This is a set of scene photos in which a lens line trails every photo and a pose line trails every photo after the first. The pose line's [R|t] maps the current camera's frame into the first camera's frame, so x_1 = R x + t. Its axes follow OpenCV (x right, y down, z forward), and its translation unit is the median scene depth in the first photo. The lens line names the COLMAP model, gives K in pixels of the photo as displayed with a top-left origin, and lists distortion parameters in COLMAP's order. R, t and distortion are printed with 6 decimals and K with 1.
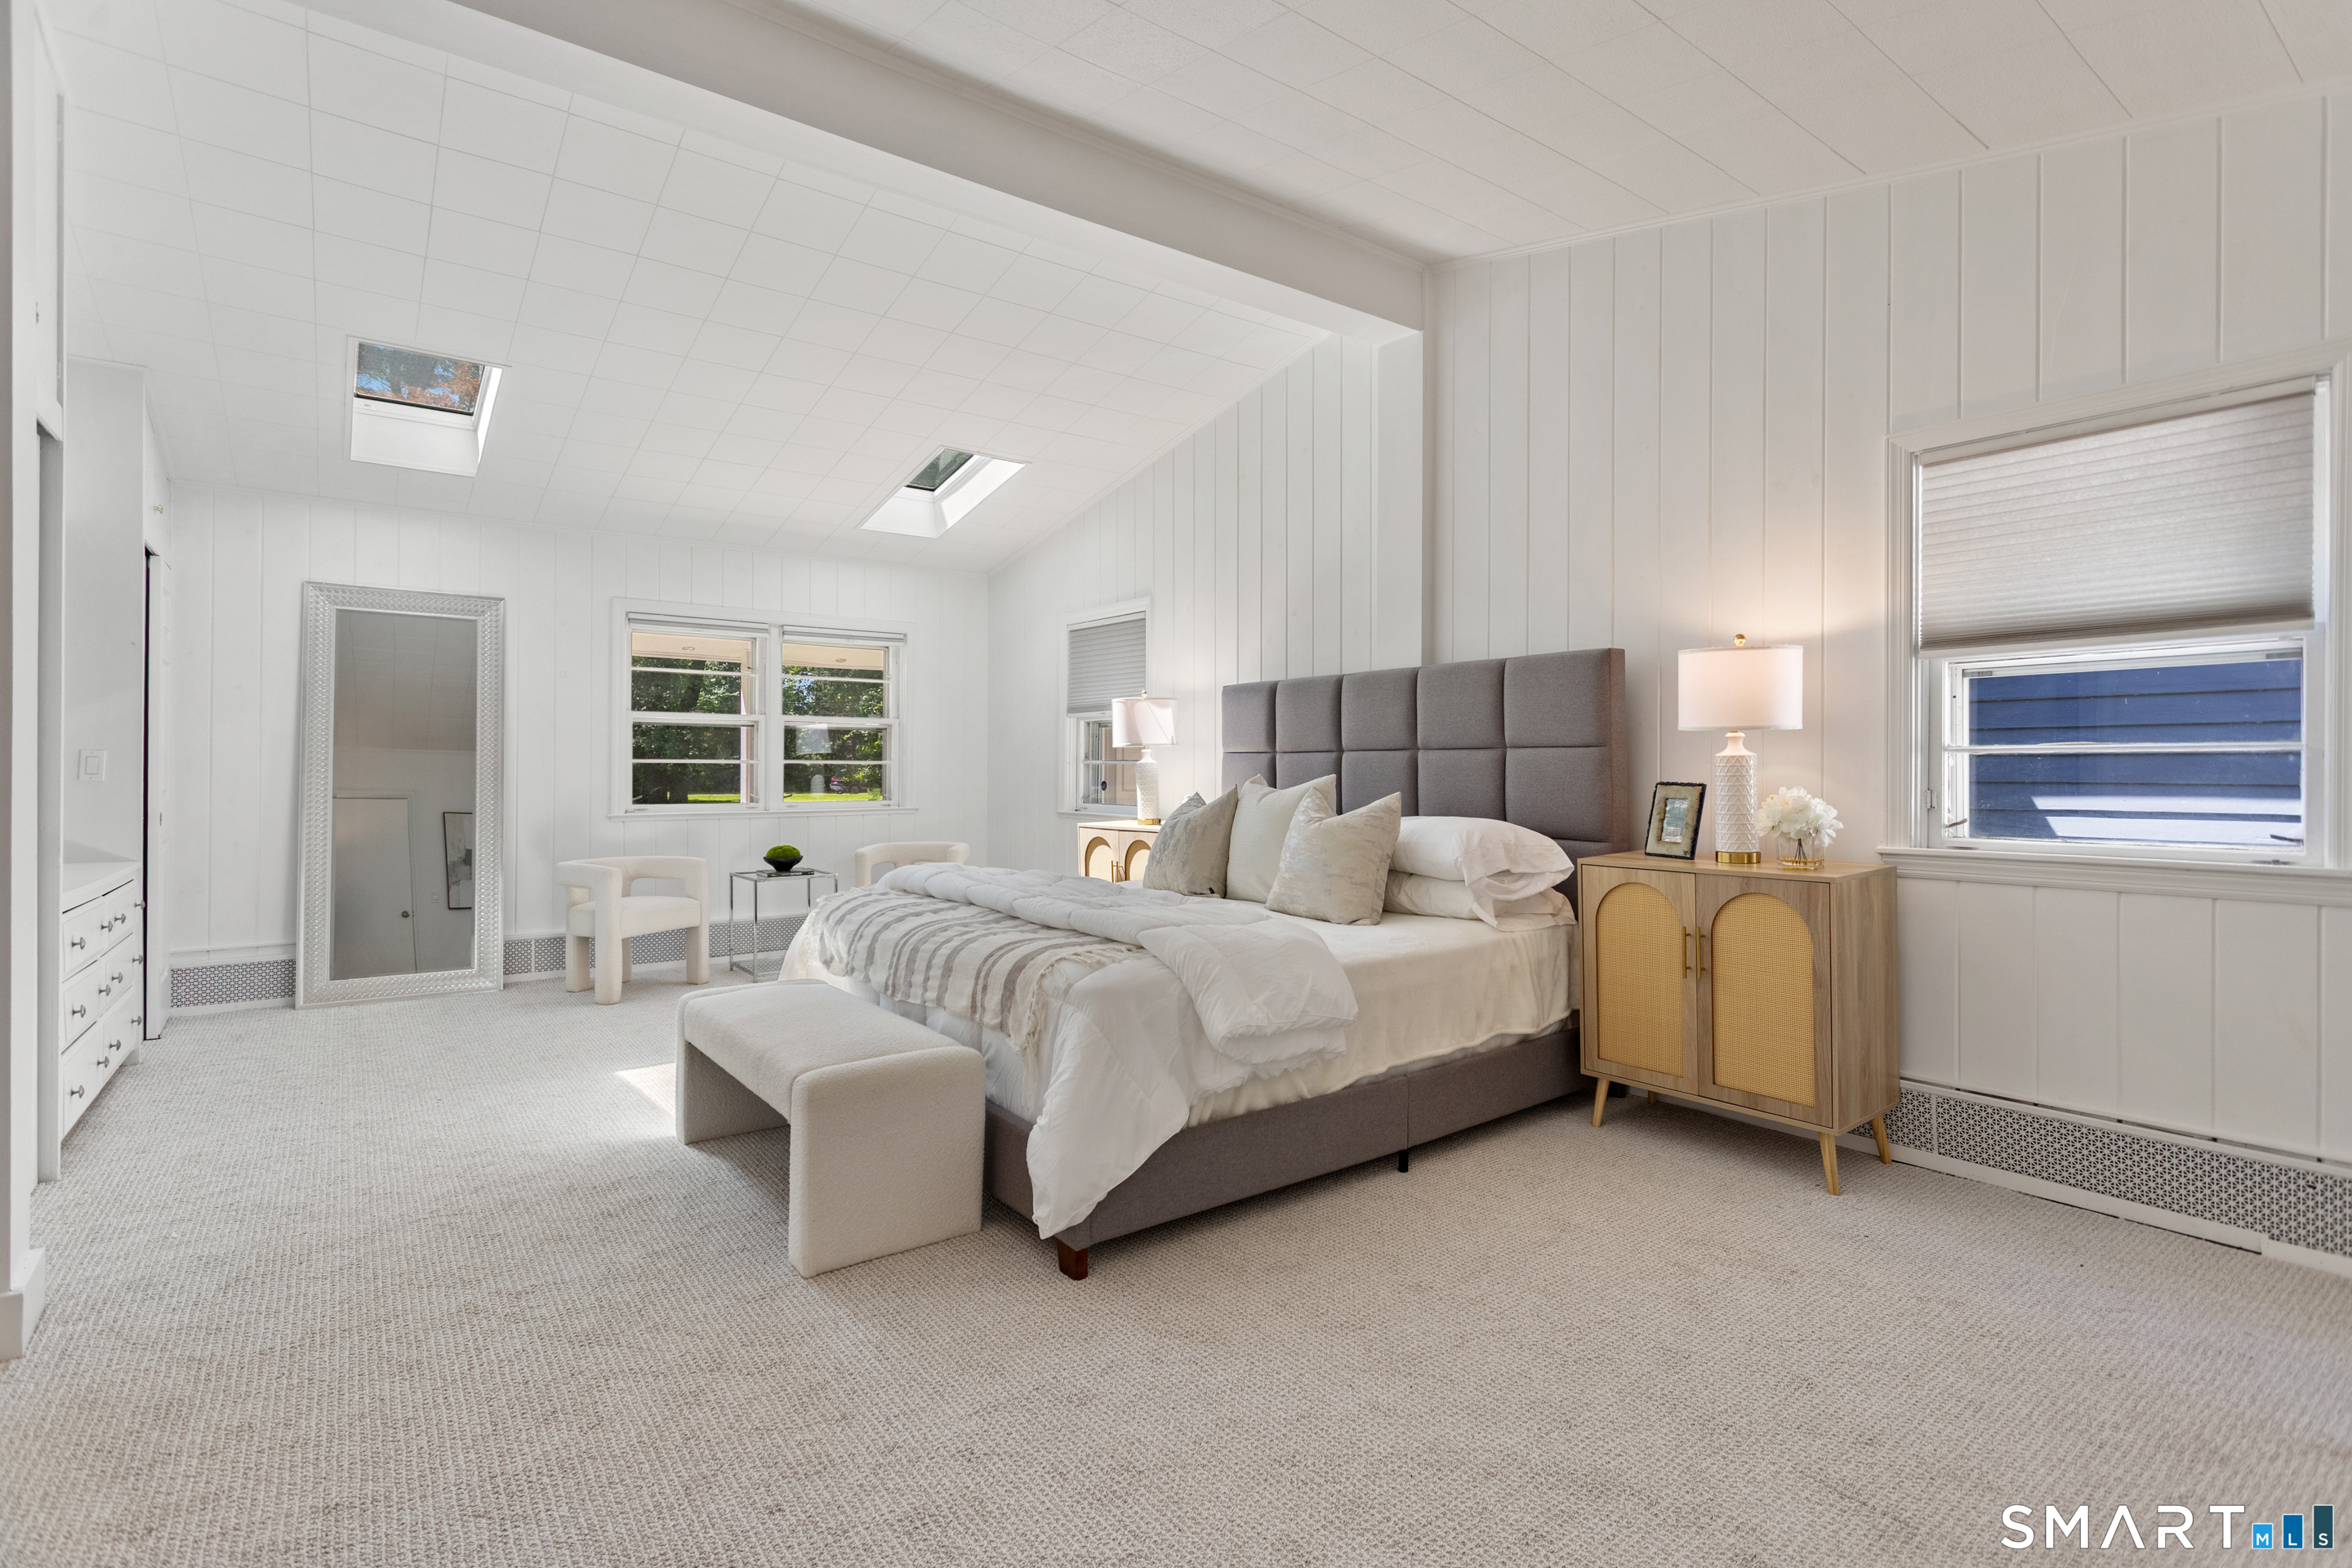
lens RADIAL K [[1117.9, 0, 1163.2], [0, 1117.9, 778.8], [0, 0, 1]] dist [0.004405, 0.002925]
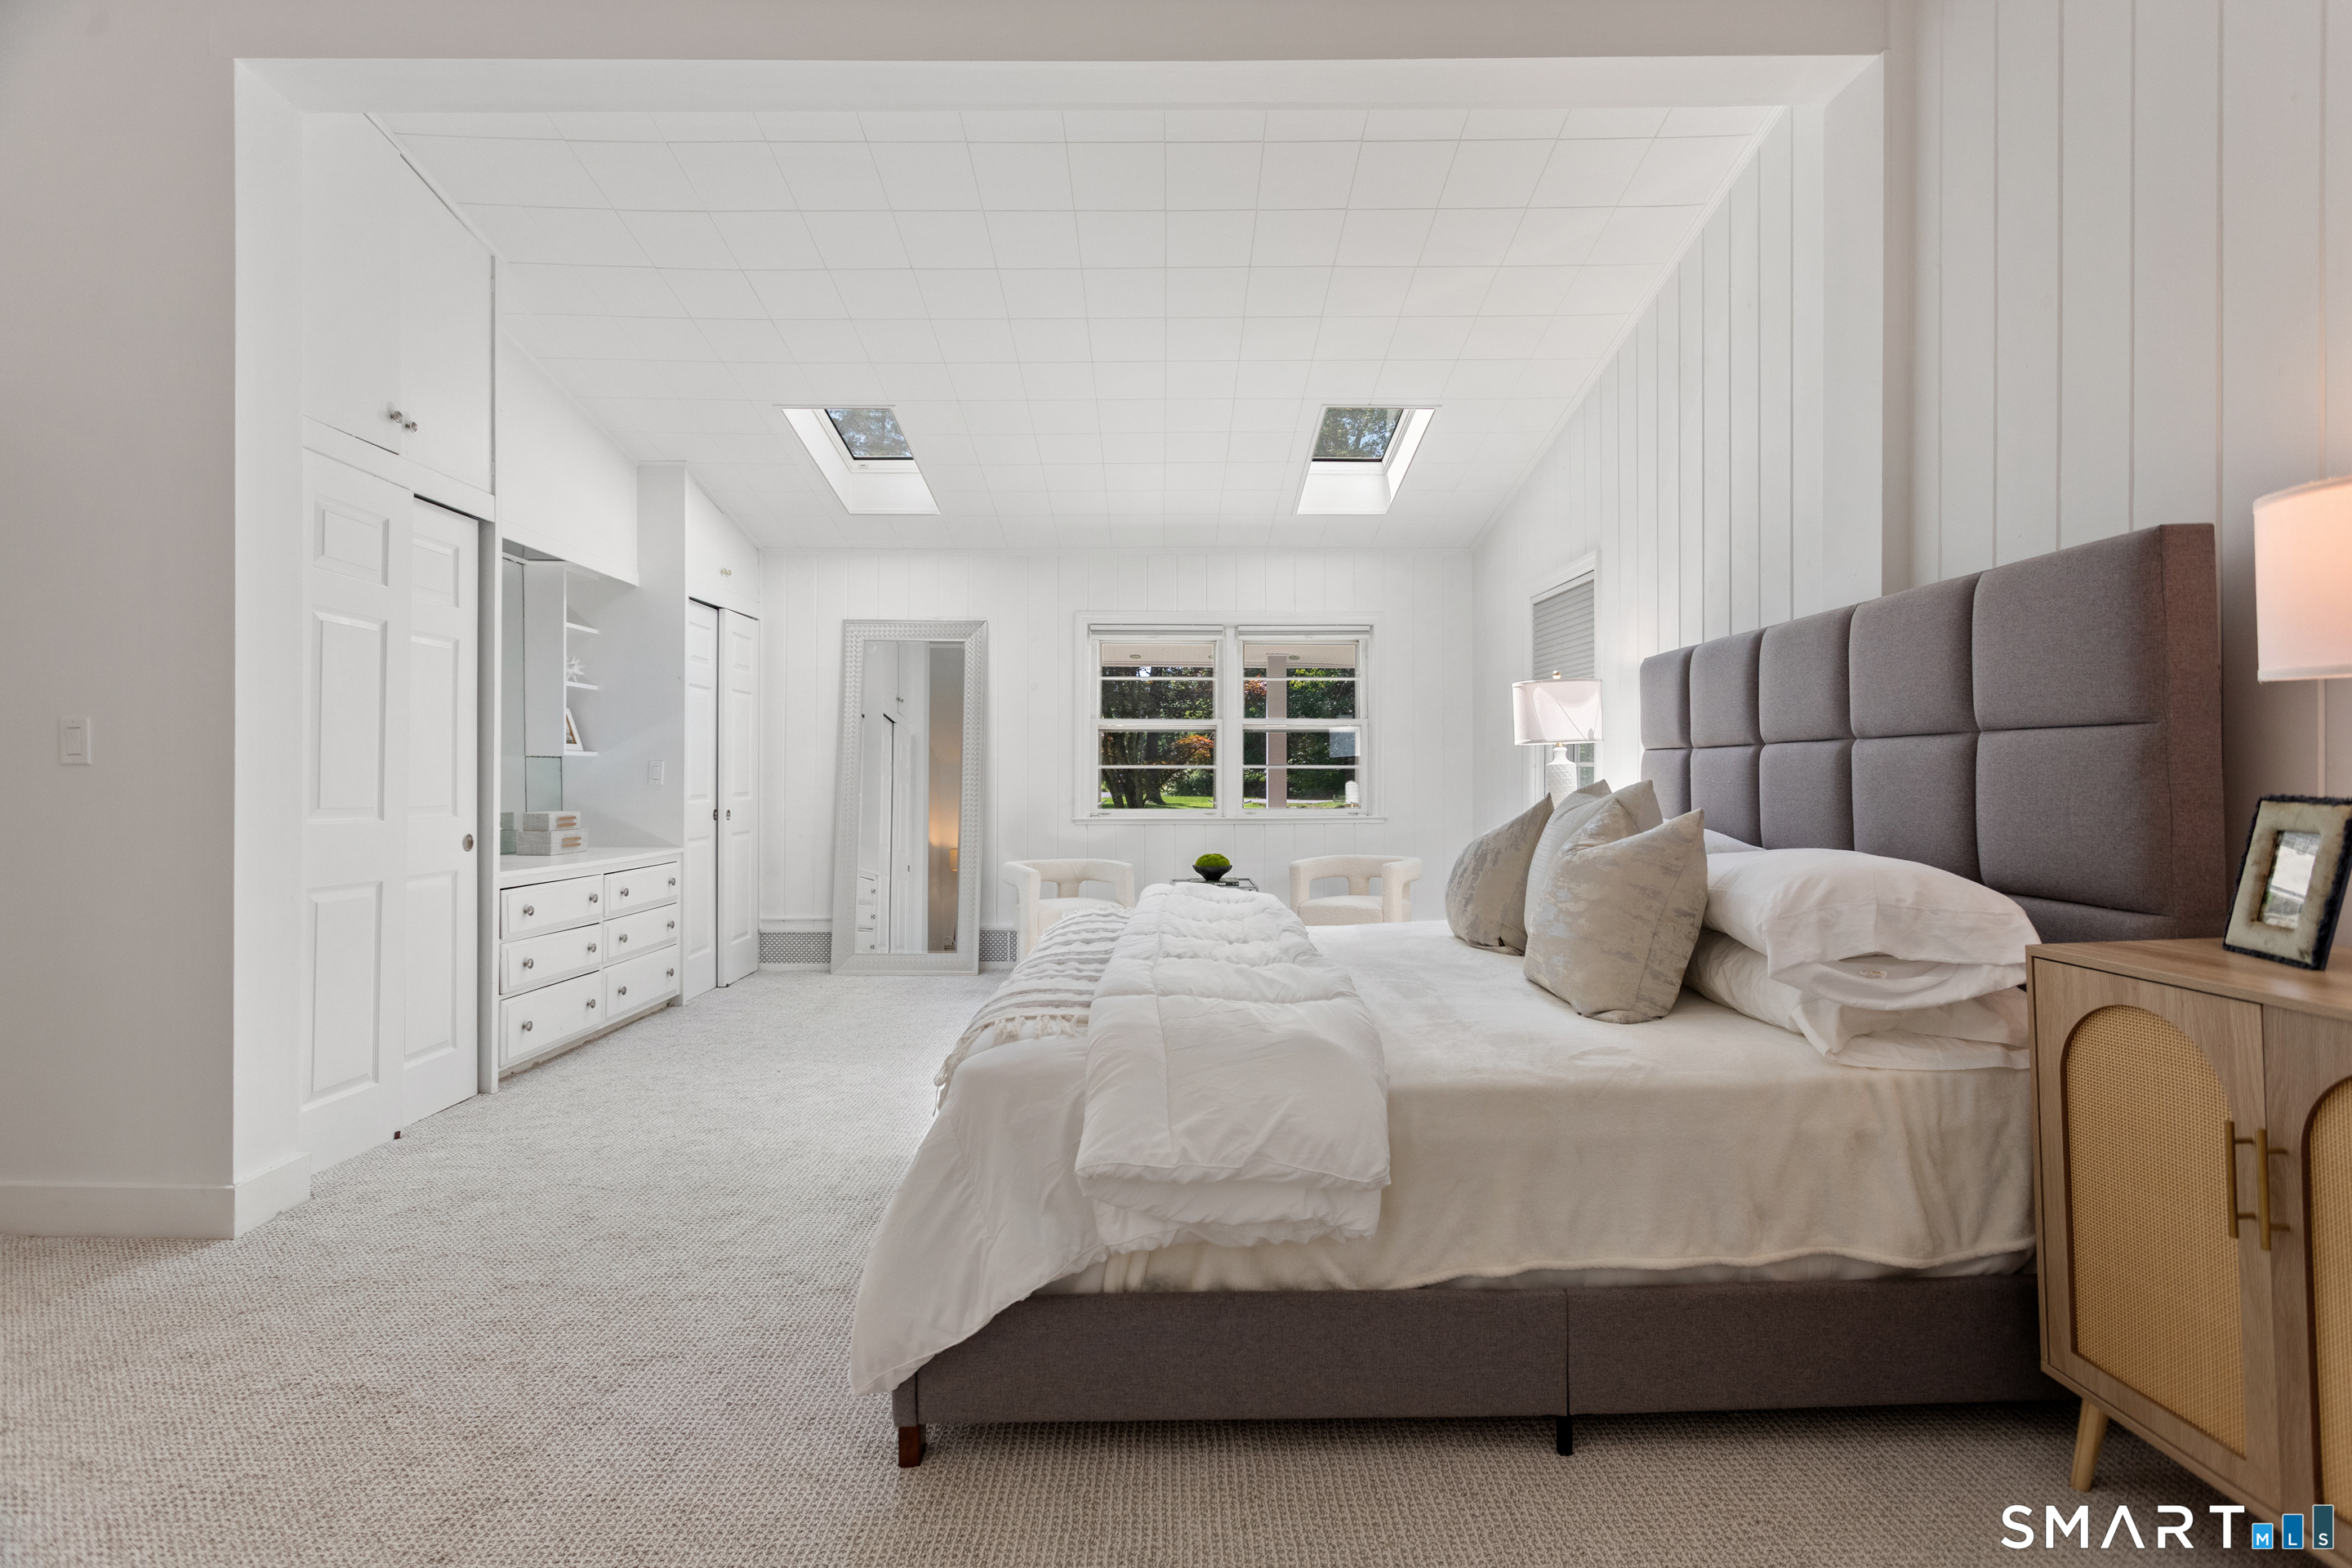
lens RADIAL K [[1117.9, 0, 1190.9], [0, 1117.9, 771.5], [0, 0, 1]] dist [0.004405, 0.002925]
pose [[0.811314, -0.003727, -0.584599, 0.337506], [-0.003338, 0.999934, -0.011008, -0.000486], [0.584601, 0.010882, 0.811248, 0.338190]]
